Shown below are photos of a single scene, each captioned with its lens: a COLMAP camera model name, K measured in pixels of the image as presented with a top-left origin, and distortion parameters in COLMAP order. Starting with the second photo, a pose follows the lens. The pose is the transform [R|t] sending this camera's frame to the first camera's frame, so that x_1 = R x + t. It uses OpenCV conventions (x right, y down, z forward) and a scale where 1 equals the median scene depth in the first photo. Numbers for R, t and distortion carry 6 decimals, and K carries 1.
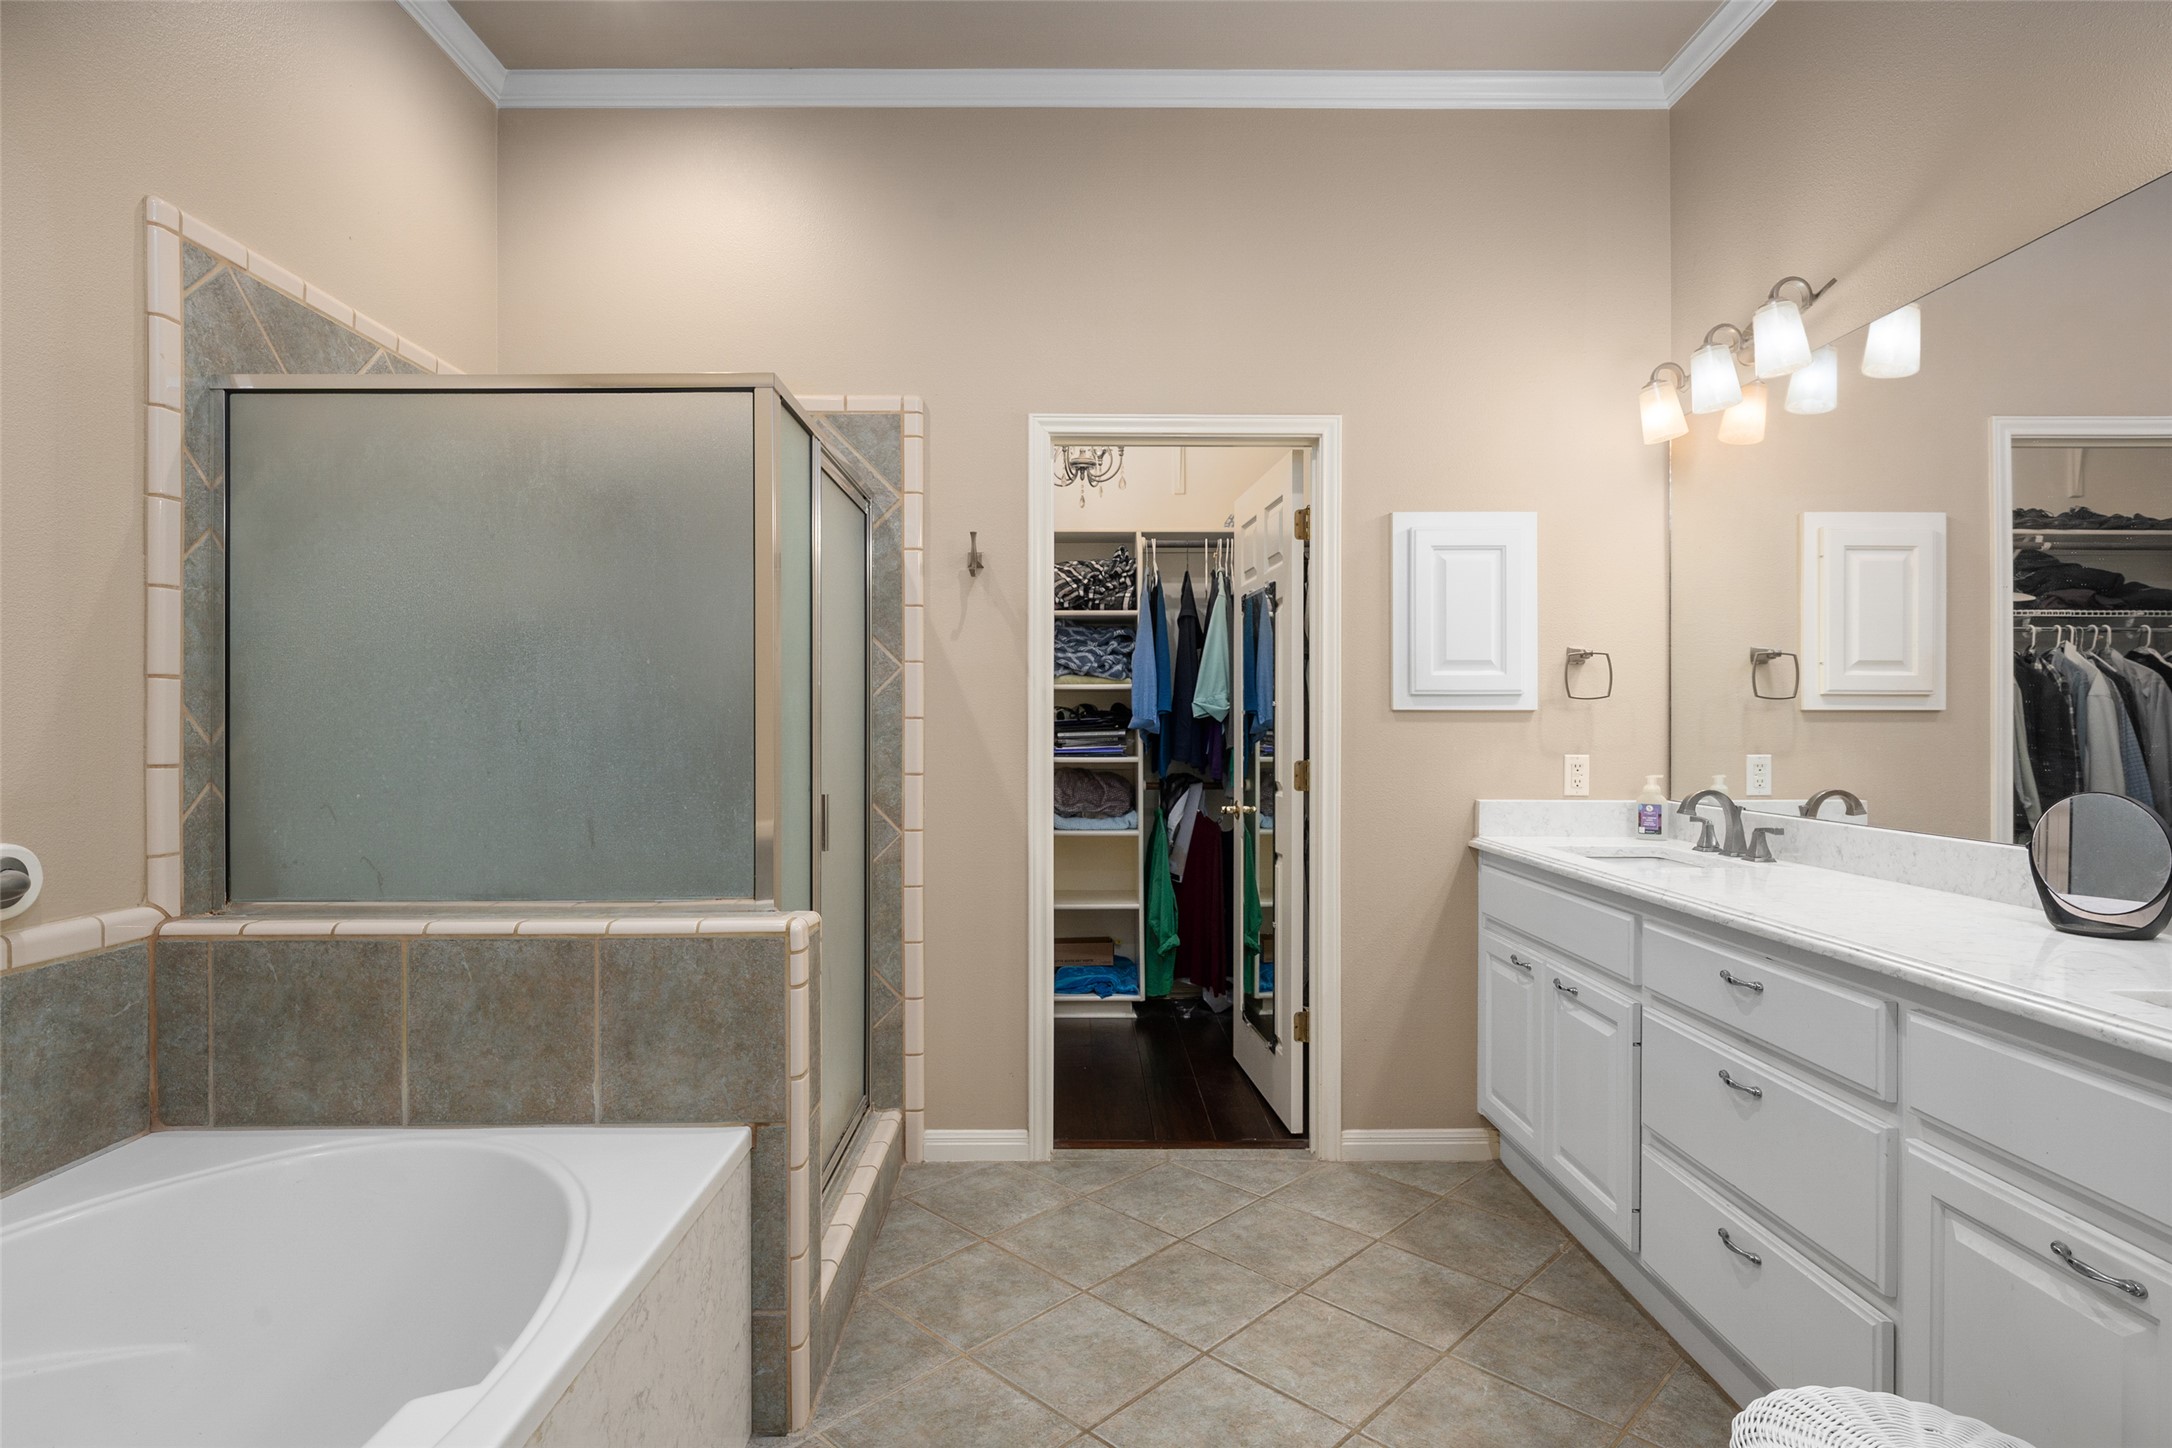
lens RADIAL K [[1104.2, 0, 1082.9], [0, 1104.2, 725.8], [0, 0, 1]] dist [0.004783, 0.000865]
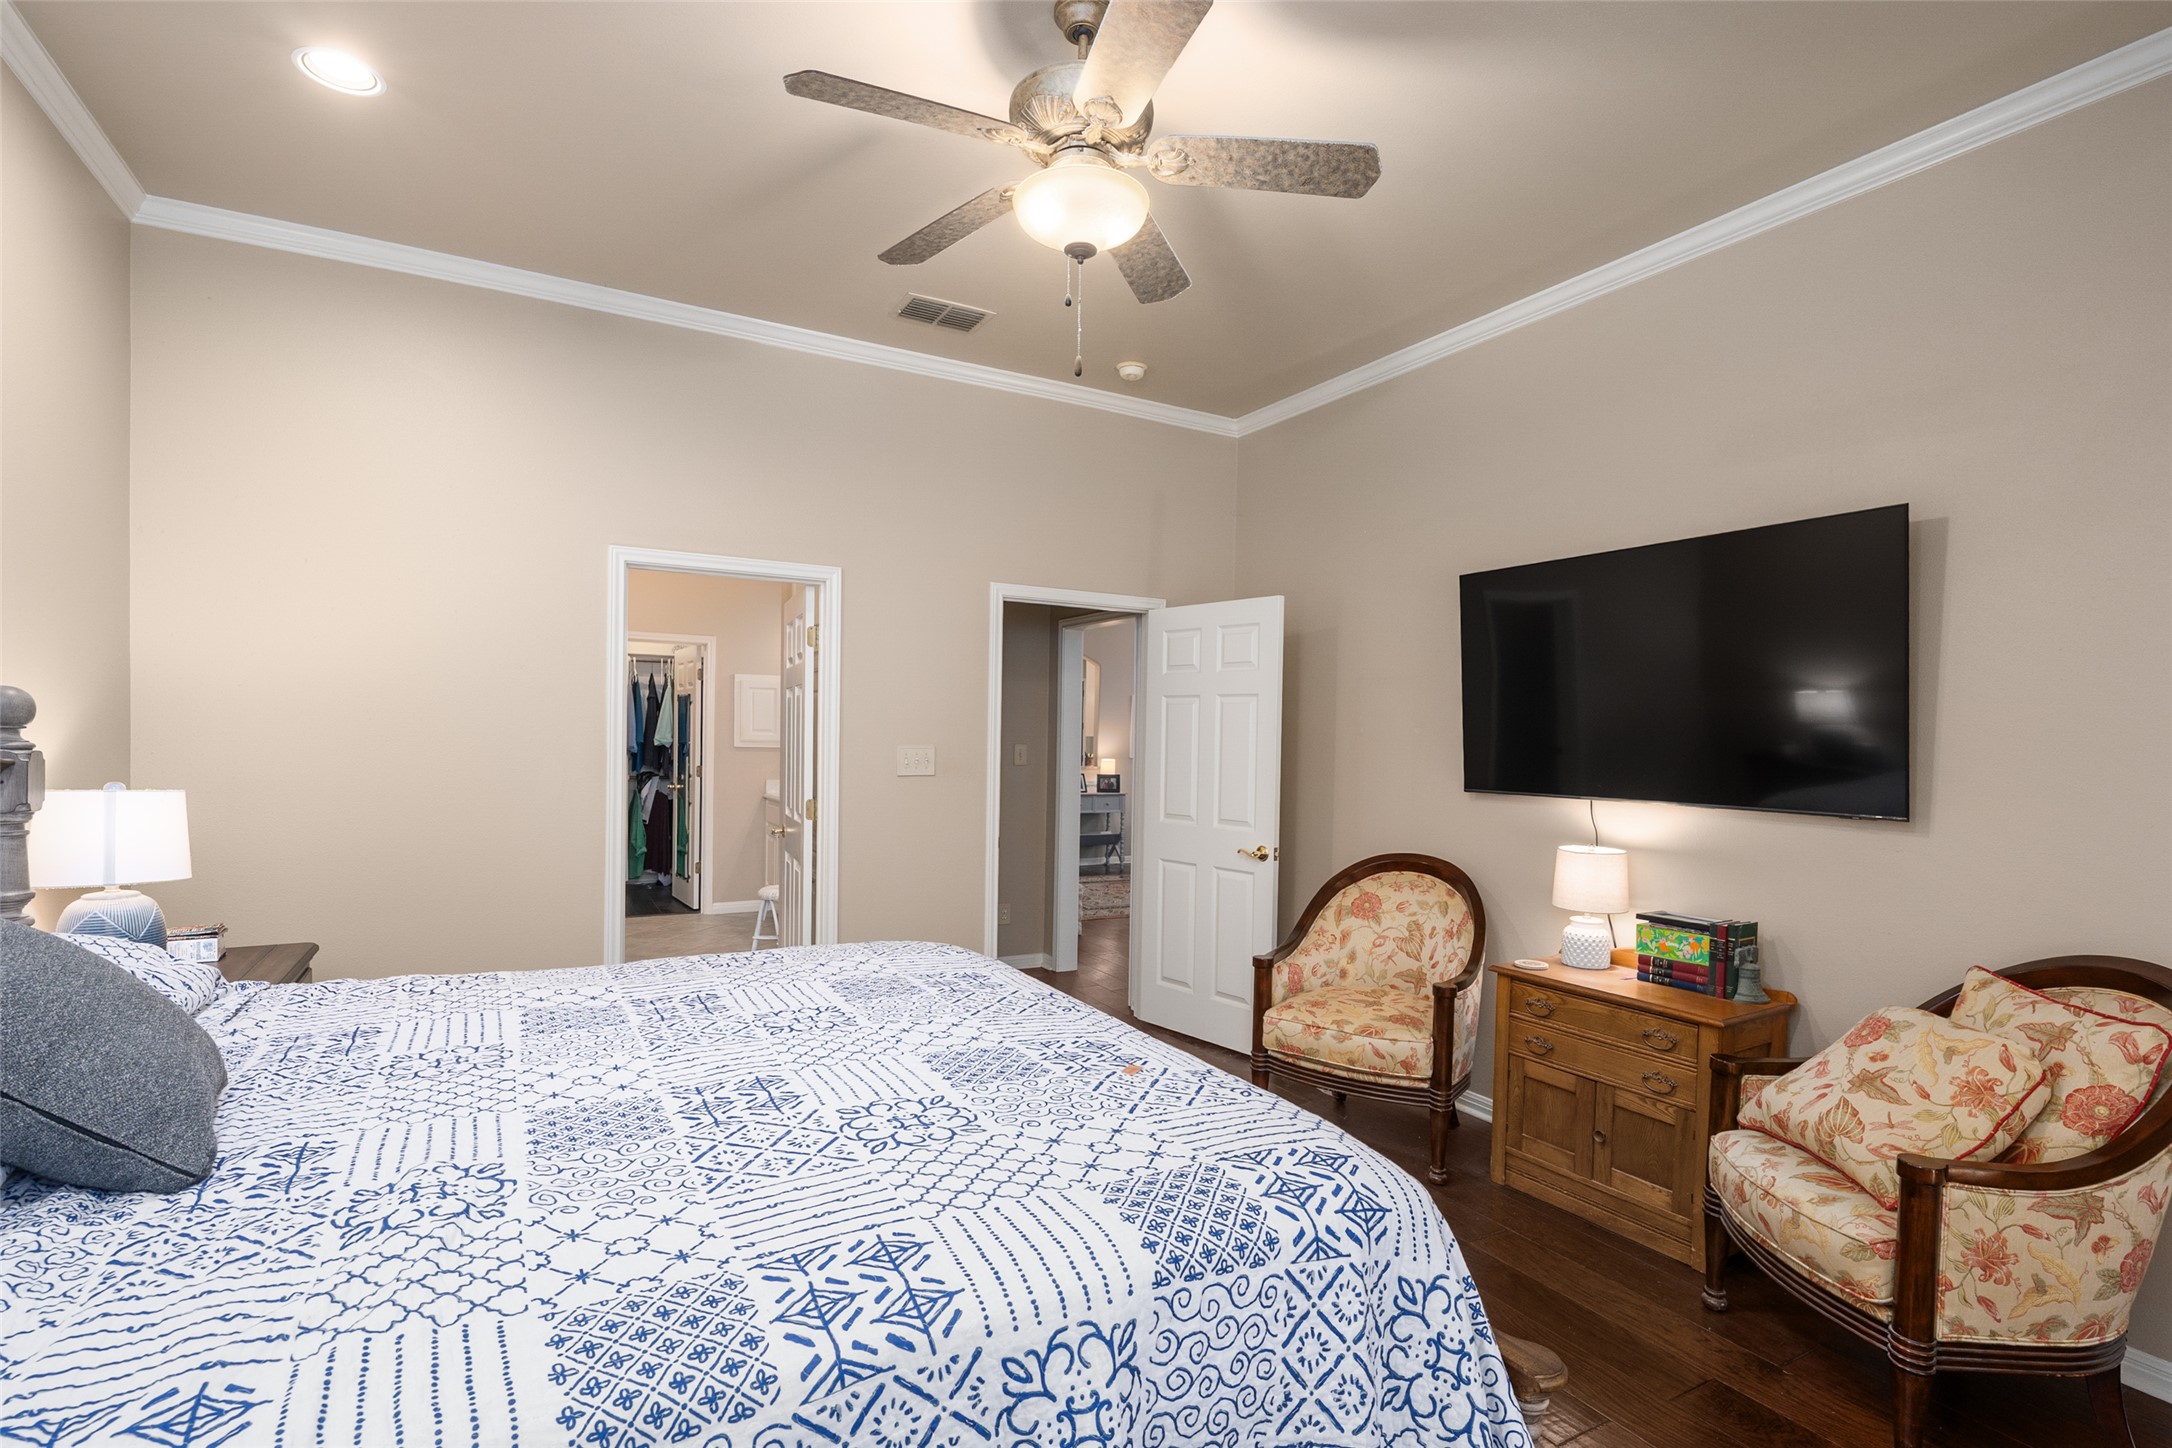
lens RADIAL K [[973.1, 0, 1079.2], [0, 973.1, 729.2], [0, 0, 1]] dist [-0.004008, -0.000148]
pose [[0.871704, 0.008485, 0.489960, -0.105910], [-0.009141, 0.999958, -0.001054, -0.044228], [-0.489948, -0.003560, 0.871745, -1.044210]]
